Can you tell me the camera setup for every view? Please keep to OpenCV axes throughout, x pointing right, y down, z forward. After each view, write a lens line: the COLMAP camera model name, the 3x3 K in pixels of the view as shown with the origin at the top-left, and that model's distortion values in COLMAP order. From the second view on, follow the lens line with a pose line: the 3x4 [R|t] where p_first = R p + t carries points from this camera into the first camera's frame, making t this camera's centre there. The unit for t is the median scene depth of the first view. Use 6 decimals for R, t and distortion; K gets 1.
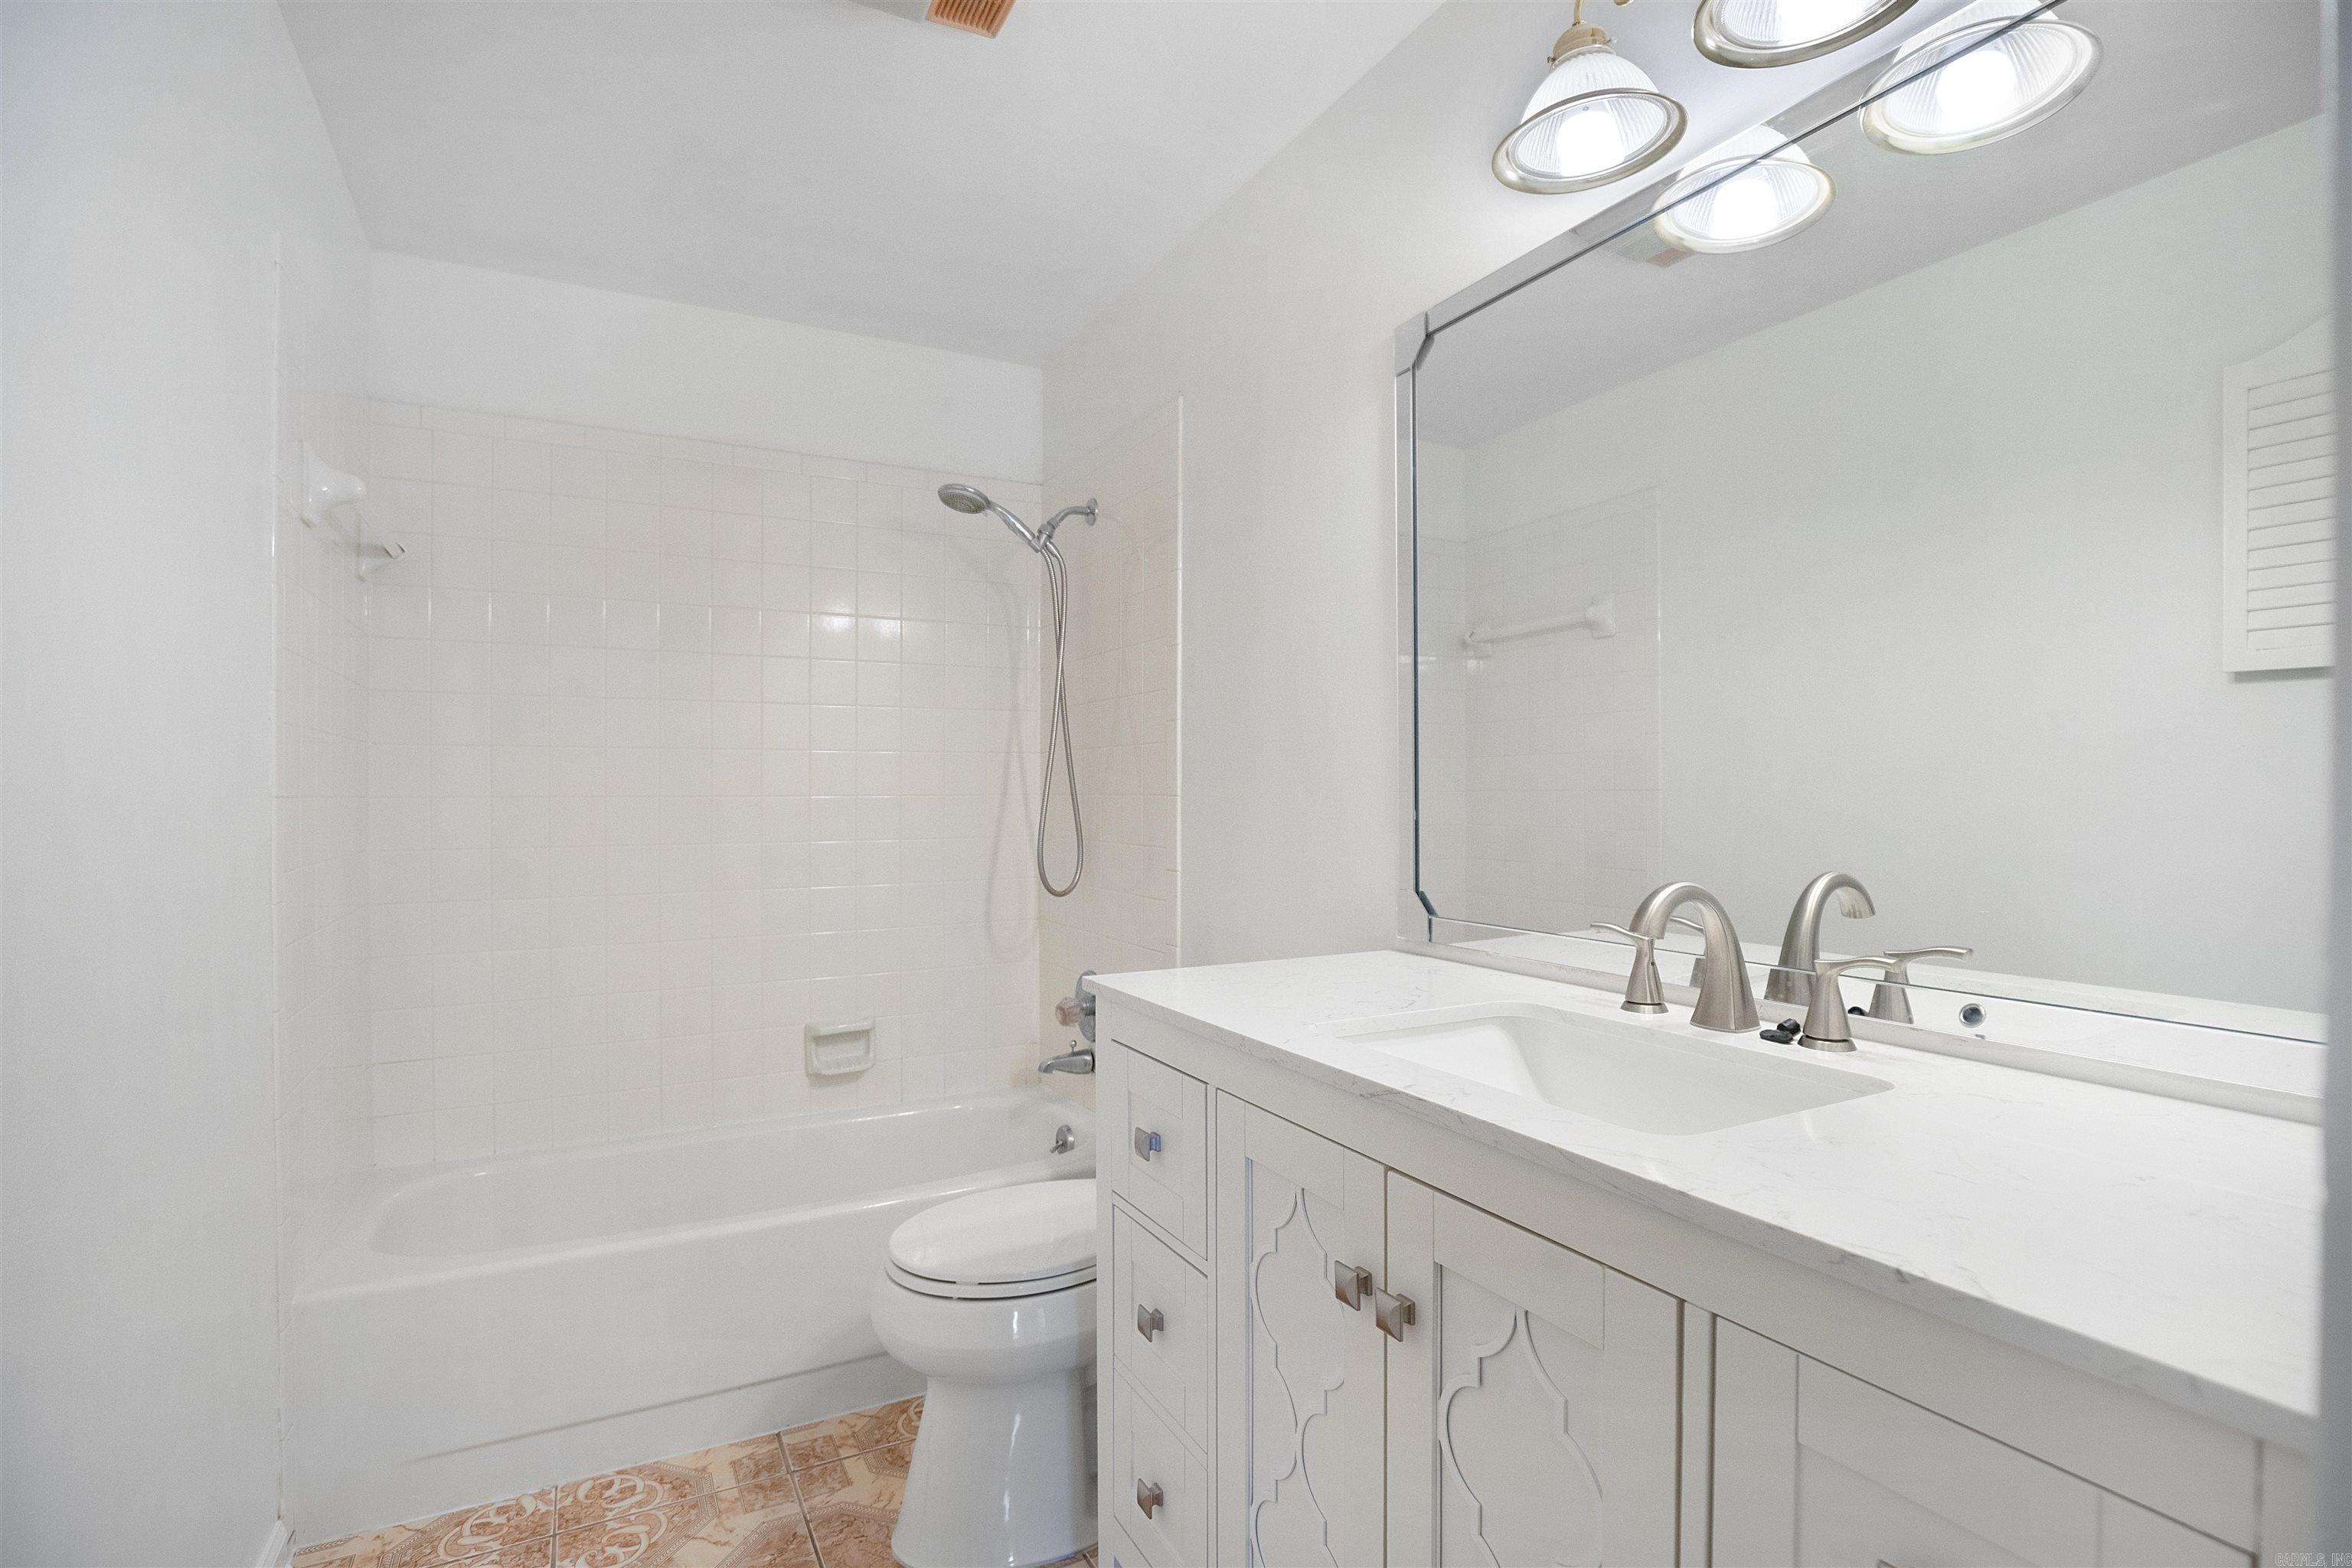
lens RADIAL K [[1128.3, 0, 1180.8], [0, 1128.3, 789.2], [0, 0, 1]] dist [-0.022285, 0.005249]
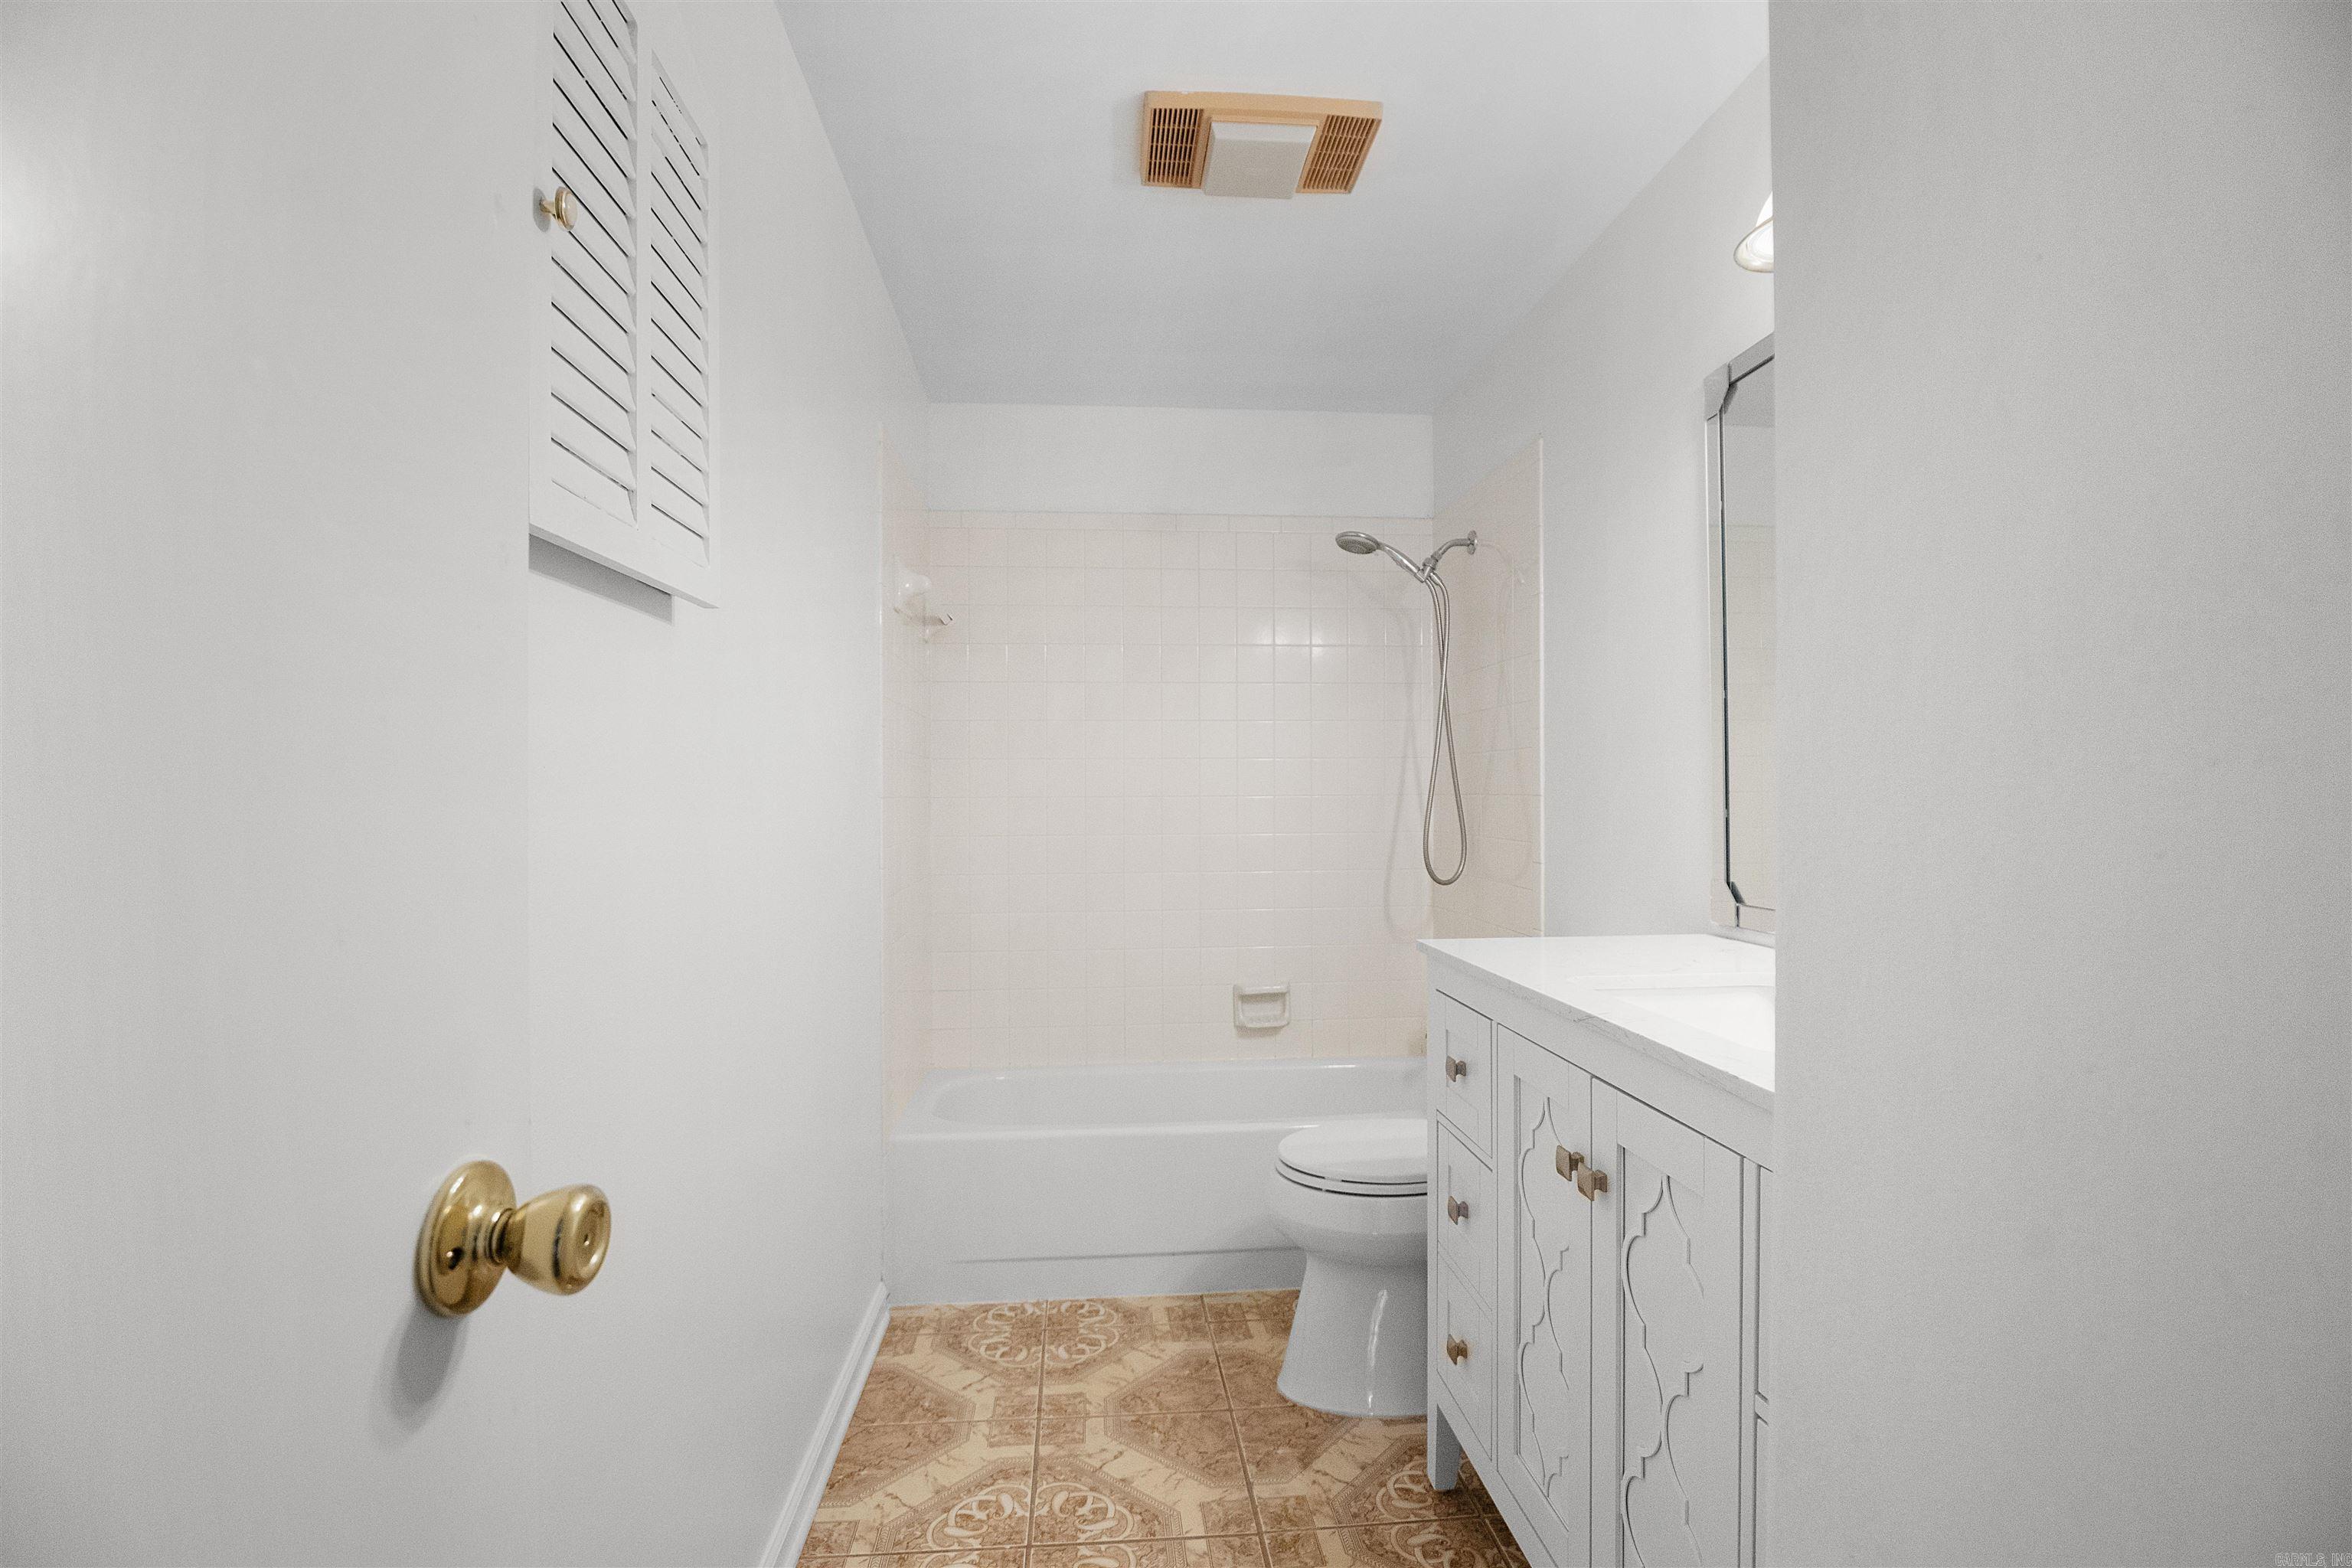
lens RADIAL K [[1087.6, 0, 1180.6], [0, 1087.6, 784.7], [0, 0, 1]] dist [0.034694, 0.000090]
pose [[0.923527, -0.004808, -0.383504, 0.111584], [0.003120, 0.999983, -0.005022, -0.001556], [0.383521, 0.003441, 0.923526, -0.185548]]
